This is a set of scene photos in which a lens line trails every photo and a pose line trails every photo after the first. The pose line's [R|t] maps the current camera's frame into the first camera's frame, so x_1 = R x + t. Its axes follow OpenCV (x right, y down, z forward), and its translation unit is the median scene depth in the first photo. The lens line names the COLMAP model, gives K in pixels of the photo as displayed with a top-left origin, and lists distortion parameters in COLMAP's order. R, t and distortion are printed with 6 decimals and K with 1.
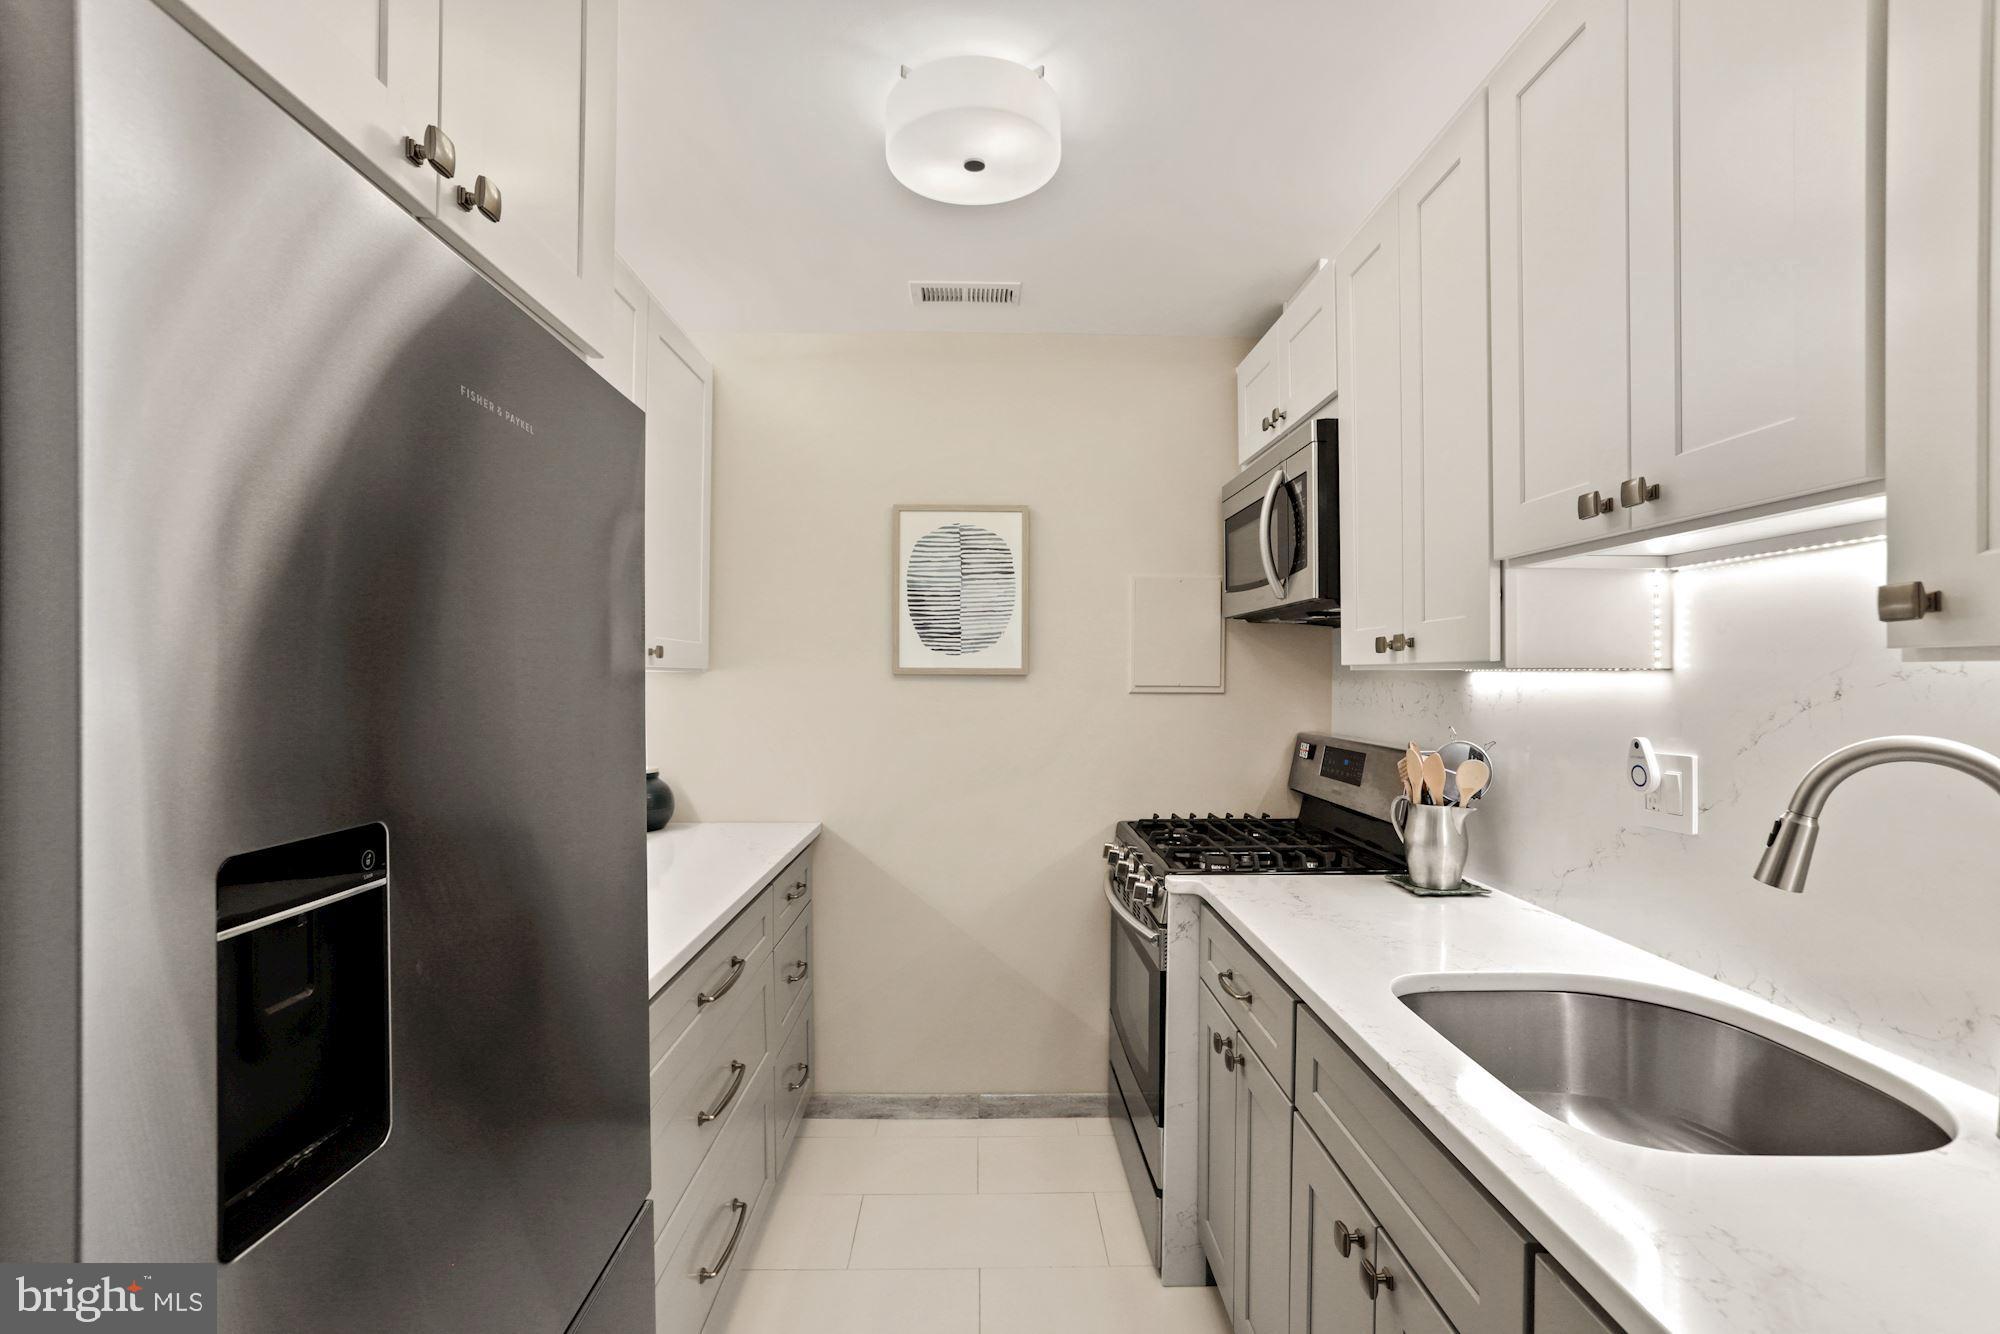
lens RADIAL K [[922.5, 0, 1001.9], [0, 922.5, 674.6], [0, 0, 1]] dist [-0.069769, 0.029752]
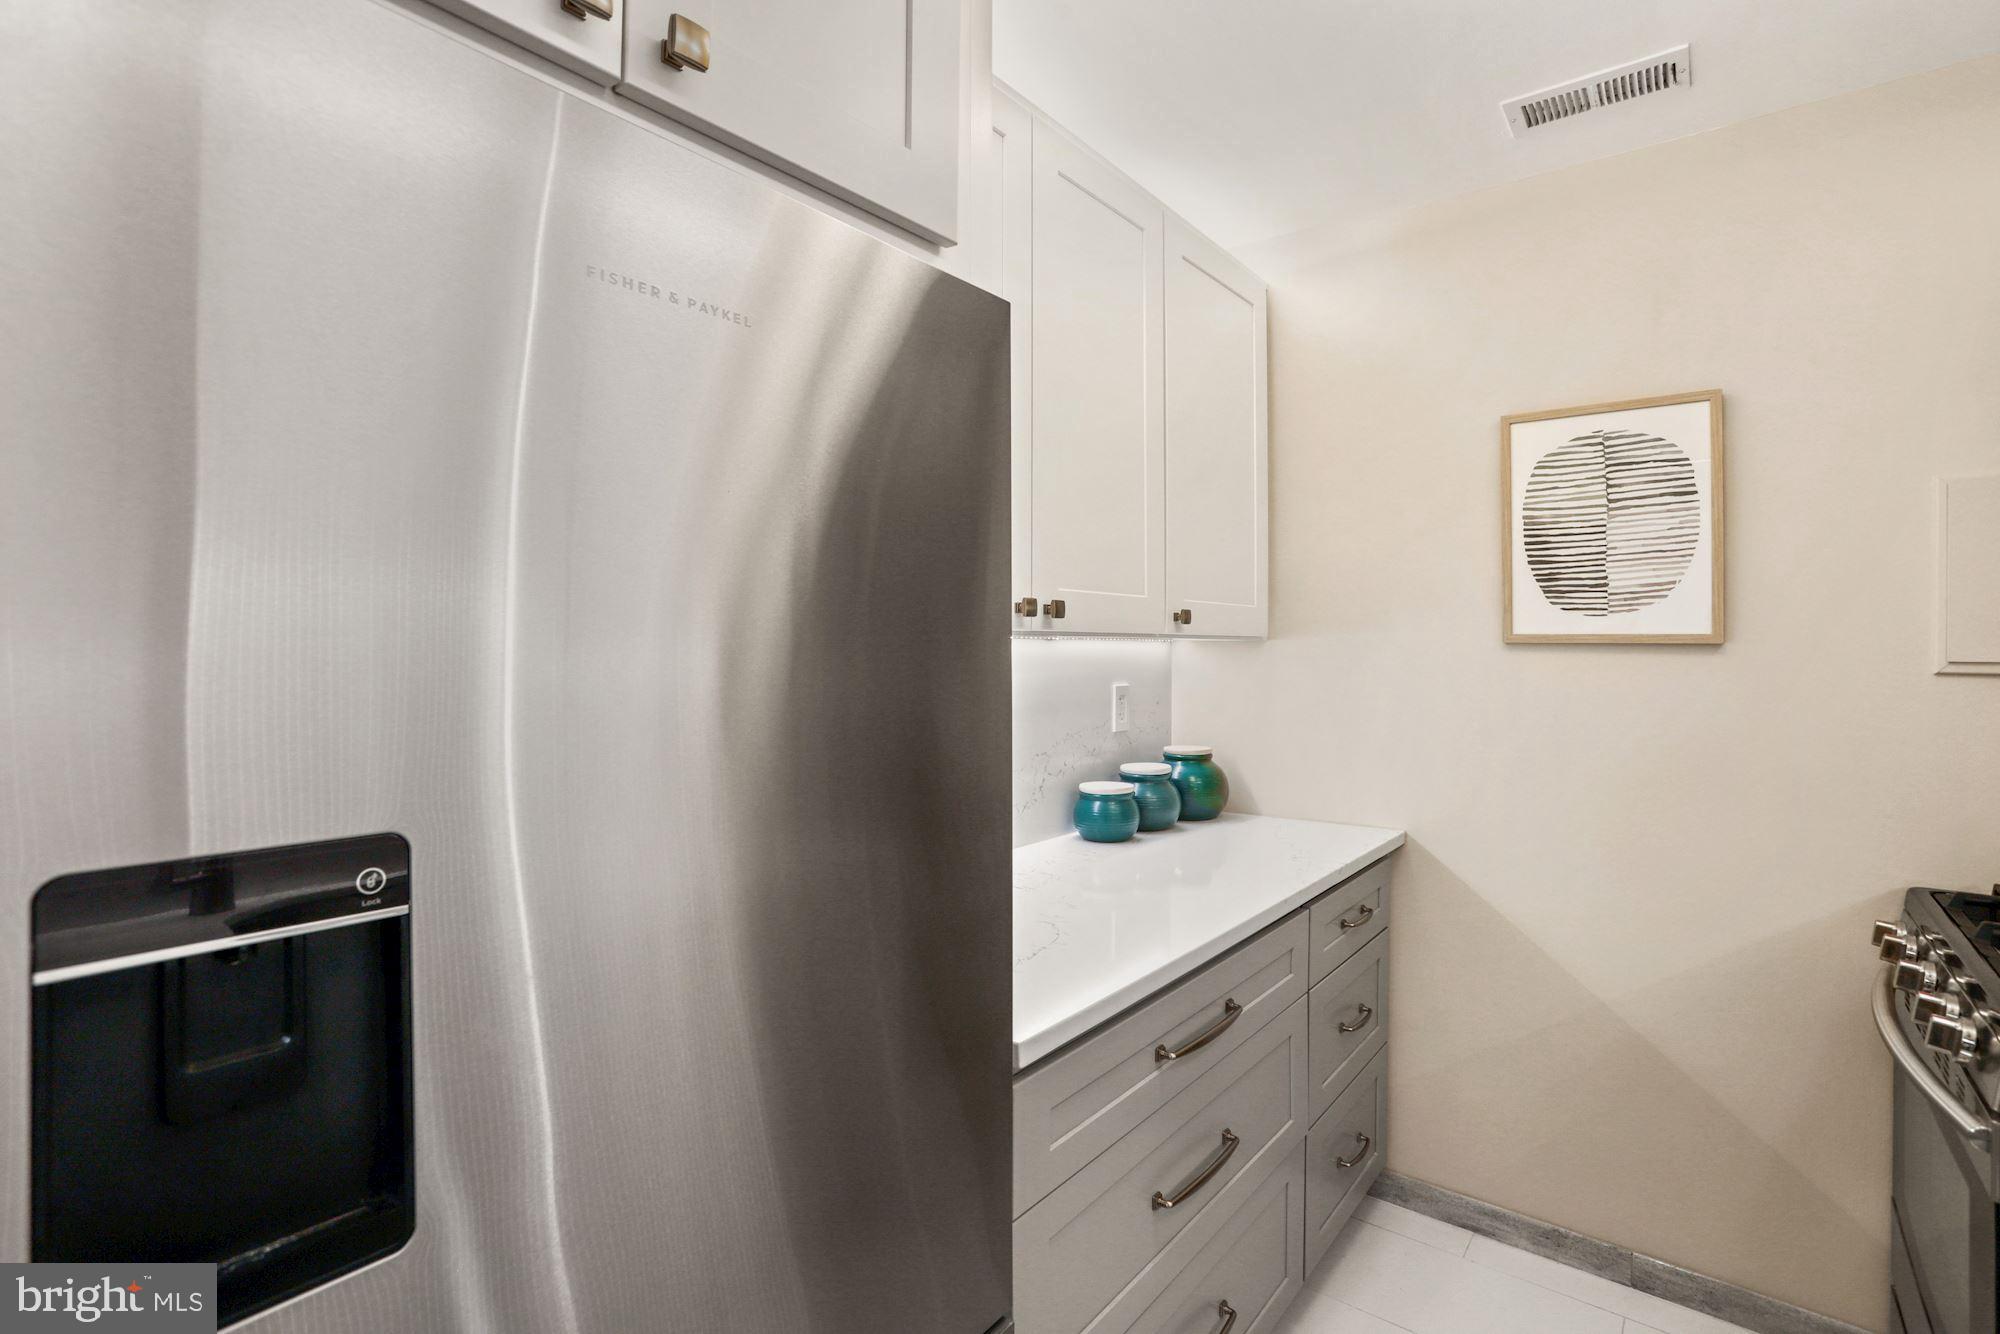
lens RADIAL K [[925.7, 0, 1006.7], [0, 925.7, 632.0], [0, 0, 1]] dist [-0.066689, 0.021670]
pose [[0.765862, -0.007269, -0.642964, 0.053370], [-0.001444, 0.999914, -0.013024, 0.000860], [0.643004, 0.010903, 0.765785, 0.201686]]
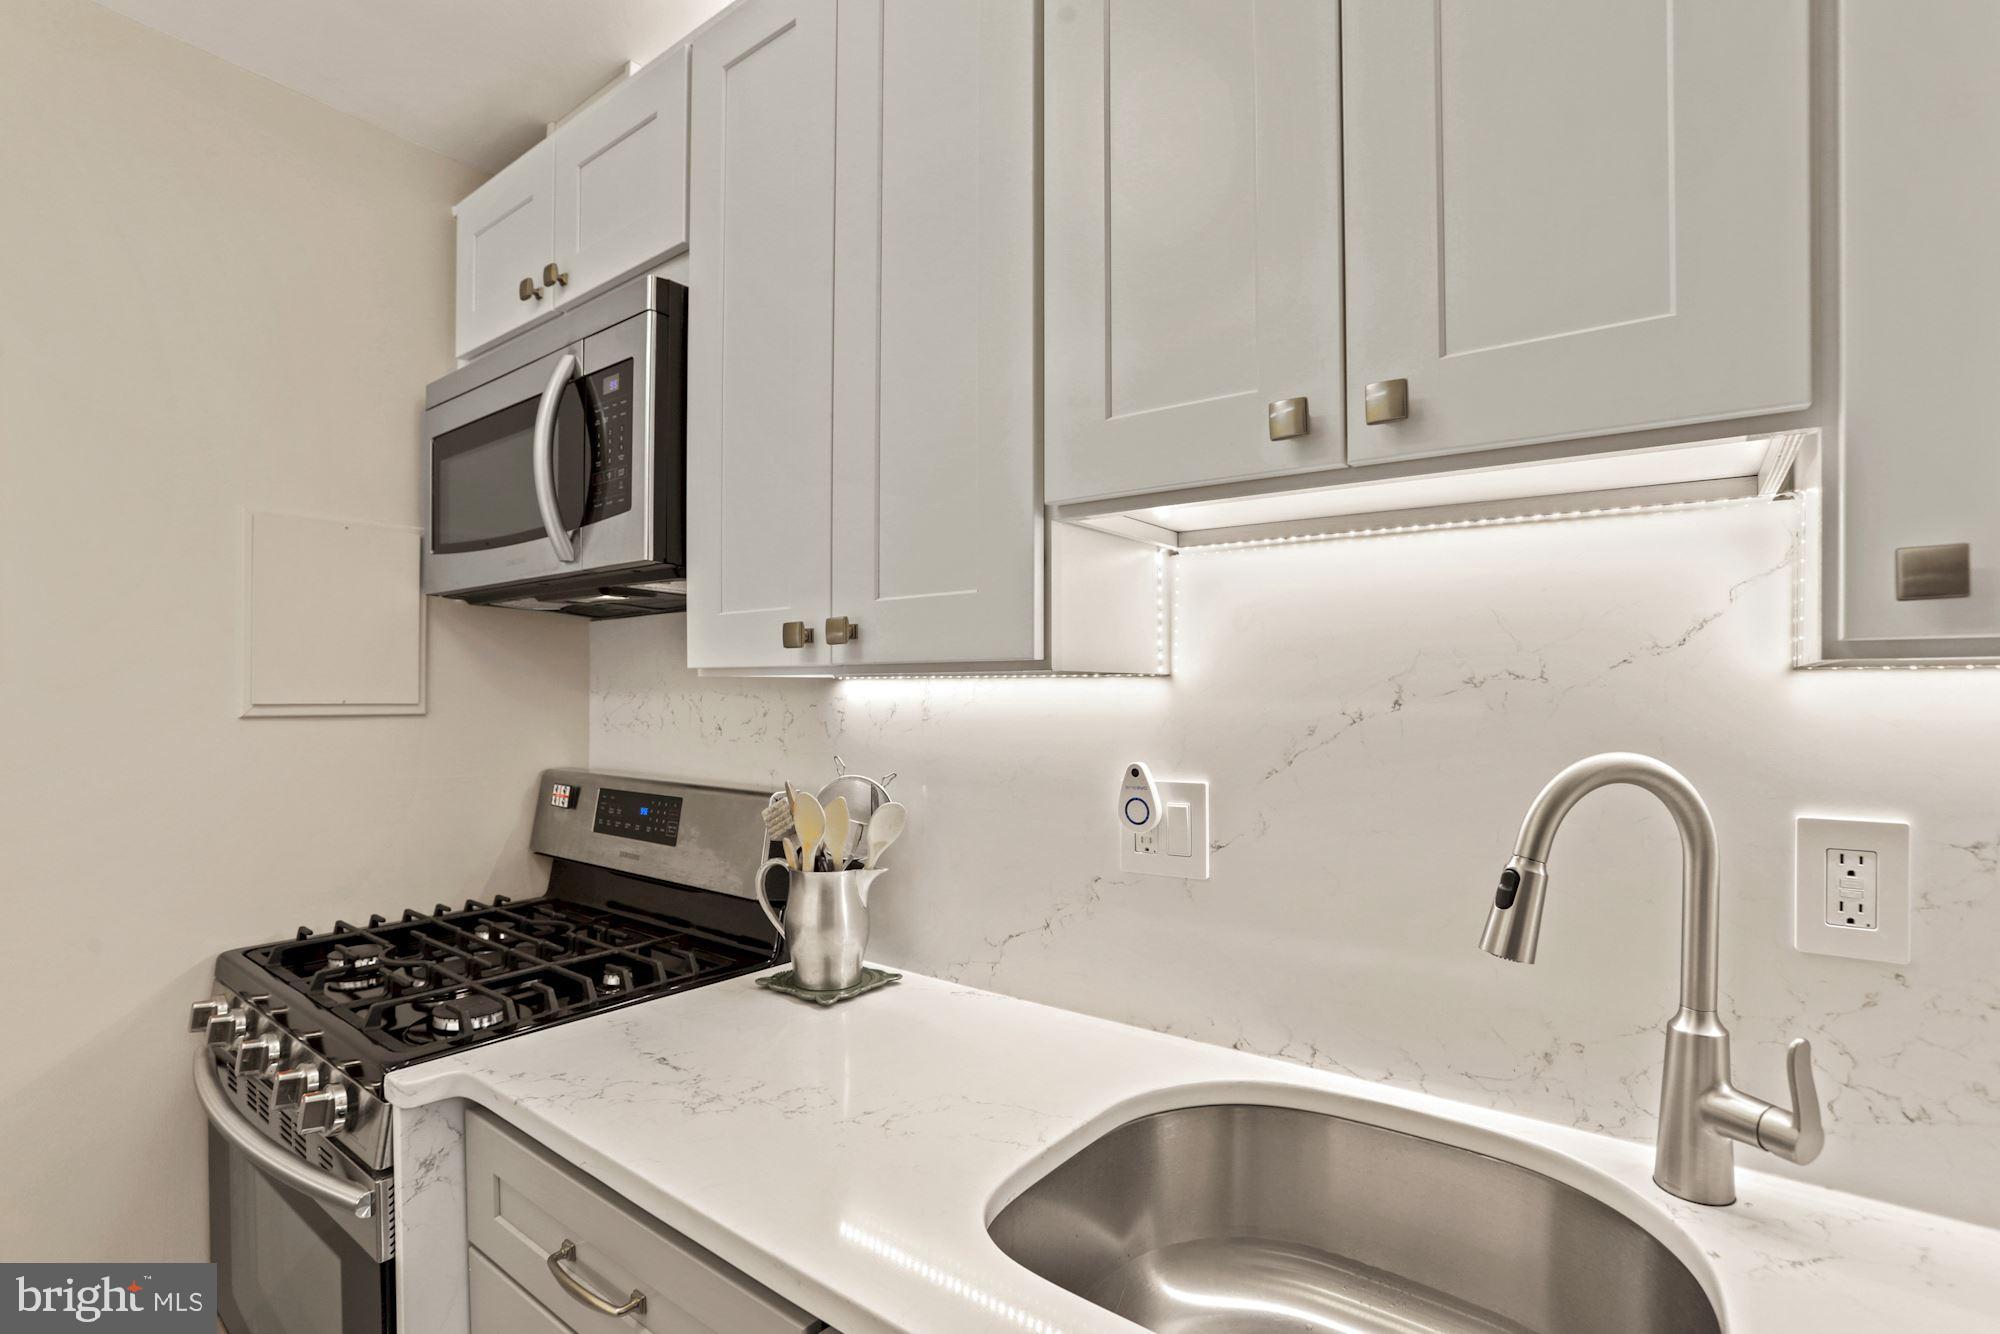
lens RADIAL K [[928.9, 0, 993.3], [0, 928.9, 691.3], [0, 0, 1]] dist [-0.071928, 0.030703]
pose [[0.623036, -0.006240, 0.782168, -0.001578], [0.002503, 0.999979, 0.005984, 0.001728], [-0.782189, -0.001771, 0.623038, 0.354962]]
